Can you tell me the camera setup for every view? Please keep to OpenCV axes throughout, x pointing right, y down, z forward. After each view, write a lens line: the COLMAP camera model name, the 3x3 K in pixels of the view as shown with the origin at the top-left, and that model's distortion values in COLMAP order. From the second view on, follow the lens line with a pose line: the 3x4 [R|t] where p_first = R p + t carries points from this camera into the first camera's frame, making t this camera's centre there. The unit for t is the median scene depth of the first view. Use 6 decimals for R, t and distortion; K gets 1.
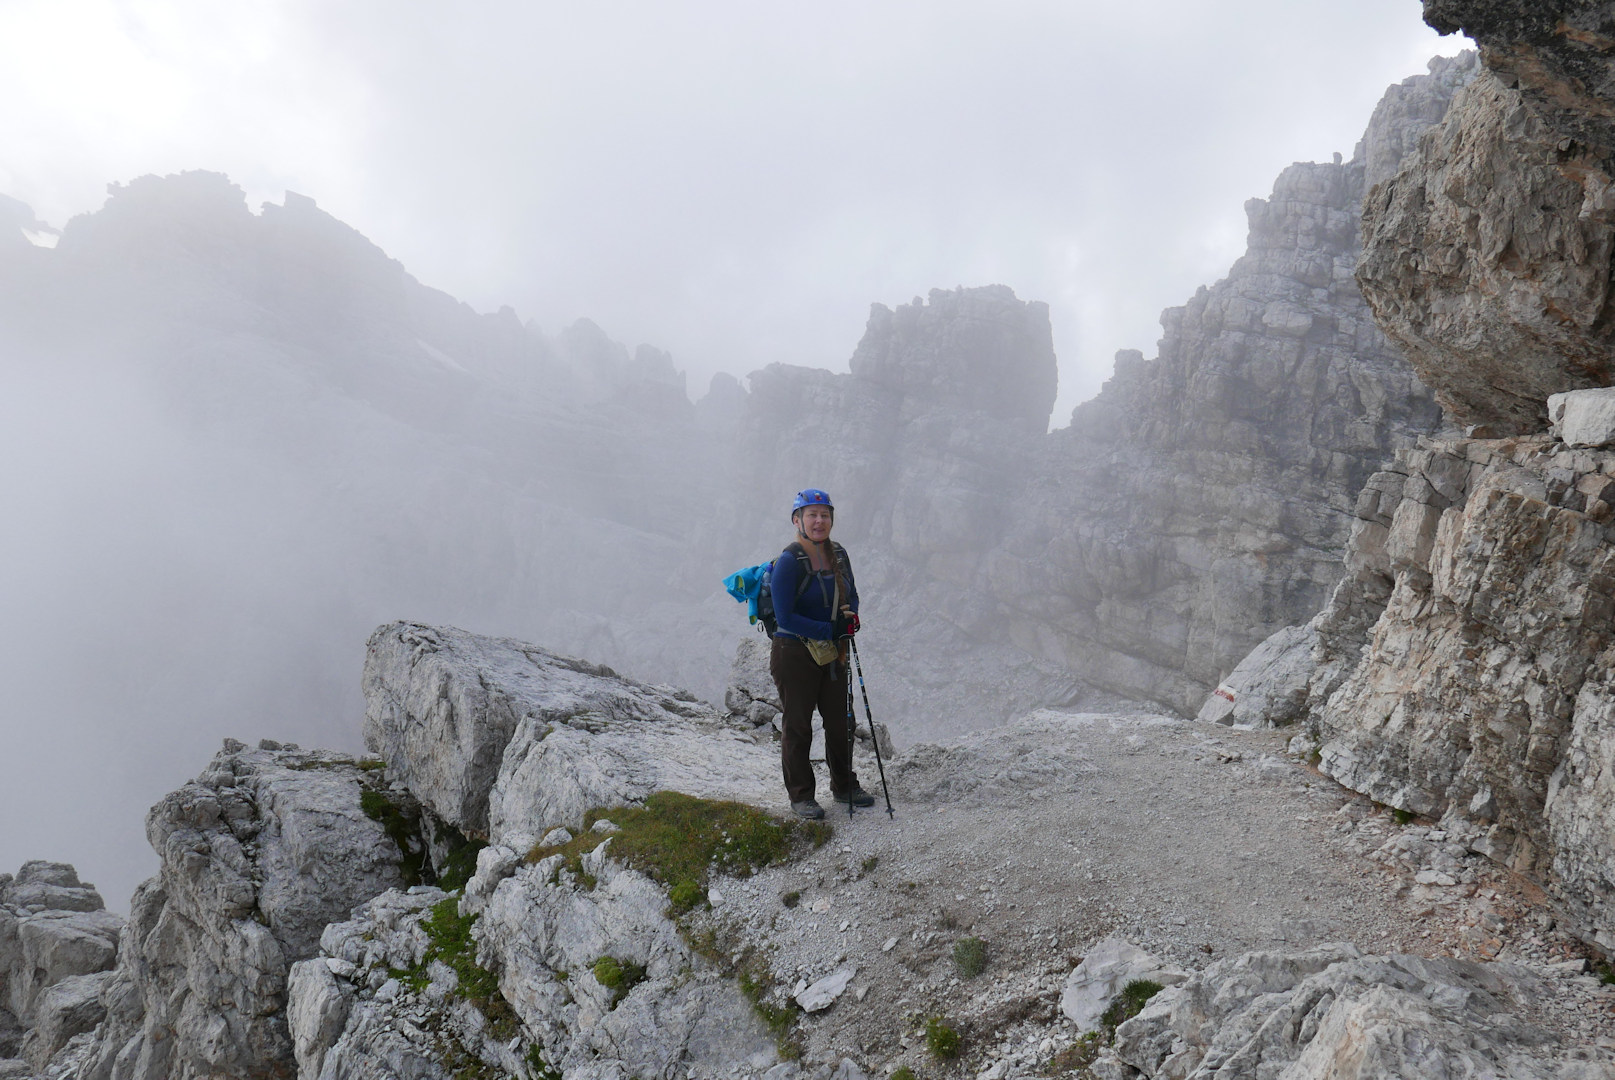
lens RADIAL K [[1101.7, 0, 807.5], [0, 1101.7, 545.8], [0, 0, 1]] dist [-0.024350, 0.006126]
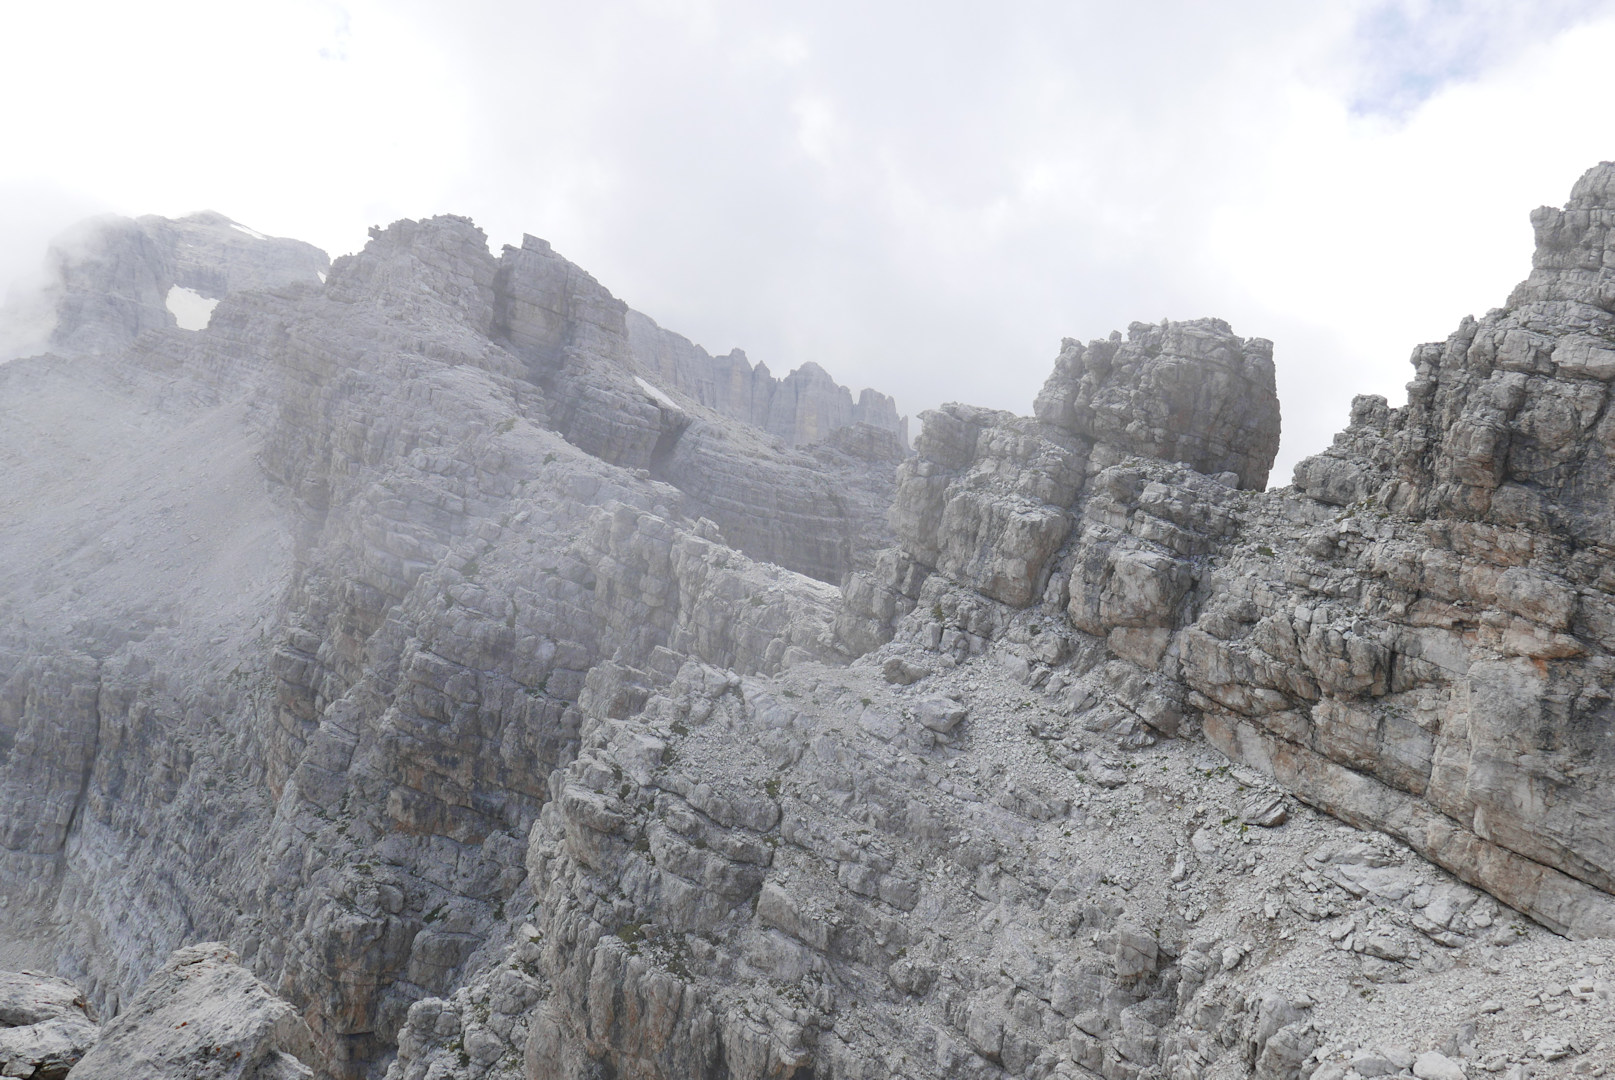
lens RADIAL K [[1101.7, 0, 807.5], [0, 1101.7, 545.8], [0, 0, 1]] dist [-0.024350, 0.006126]
pose [[0.979737, 0.048559, -0.194315, 0.048599], [-0.056431, 0.997786, -0.035184, -0.013991], [0.192176, 0.045436, 0.980308, 0.130017]]
